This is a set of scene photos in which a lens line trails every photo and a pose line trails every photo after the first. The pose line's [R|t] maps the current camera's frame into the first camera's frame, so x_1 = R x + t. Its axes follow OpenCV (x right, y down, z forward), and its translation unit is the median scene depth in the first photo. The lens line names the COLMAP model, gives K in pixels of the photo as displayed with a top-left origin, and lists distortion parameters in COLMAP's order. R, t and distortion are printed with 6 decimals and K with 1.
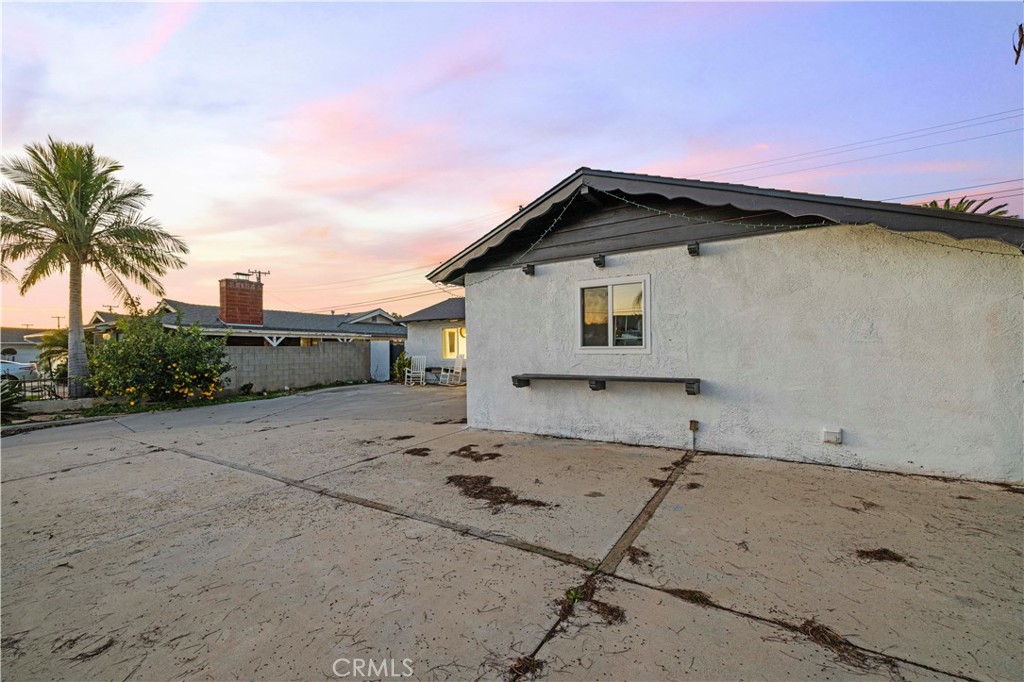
lens RADIAL K [[418.2, 0, 512.0], [0, 418.2, 341.0], [0, 0, 1]] dist [0.000341, 0.000082]
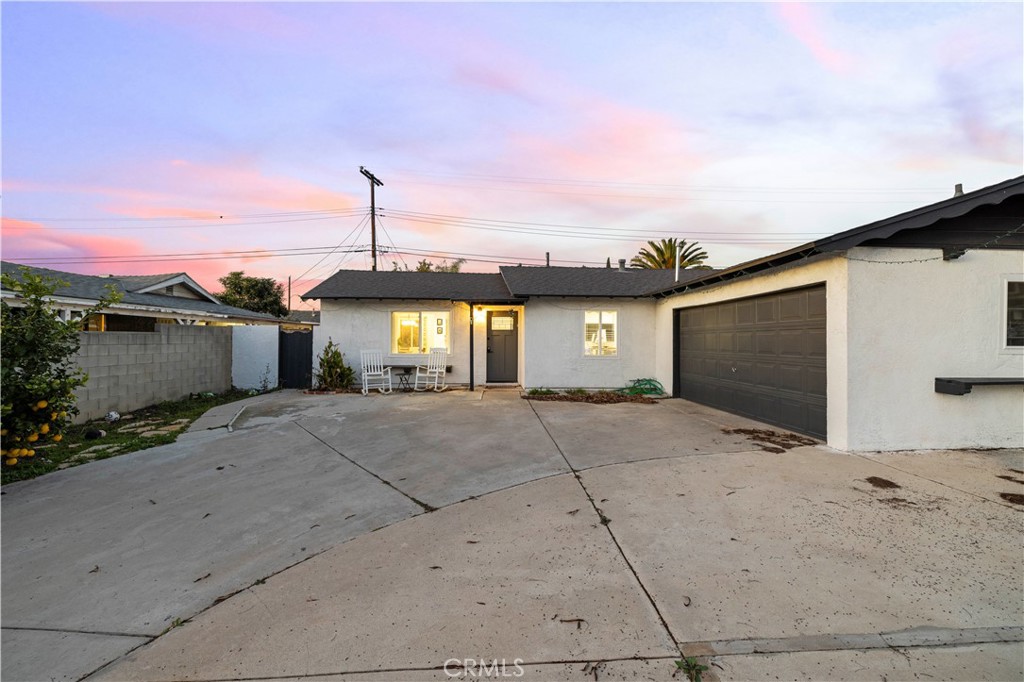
lens RADIAL K [[418.2, 0, 512.0], [0, 418.2, 341.0], [0, 0, 1]] dist [0.000341, 0.000082]
pose [[0.812735, 0.011133, 0.582527, -0.398371], [-0.024296, 0.999595, 0.014793, 0.004876], [-0.582126, -0.026176, 0.812677, 0.288584]]
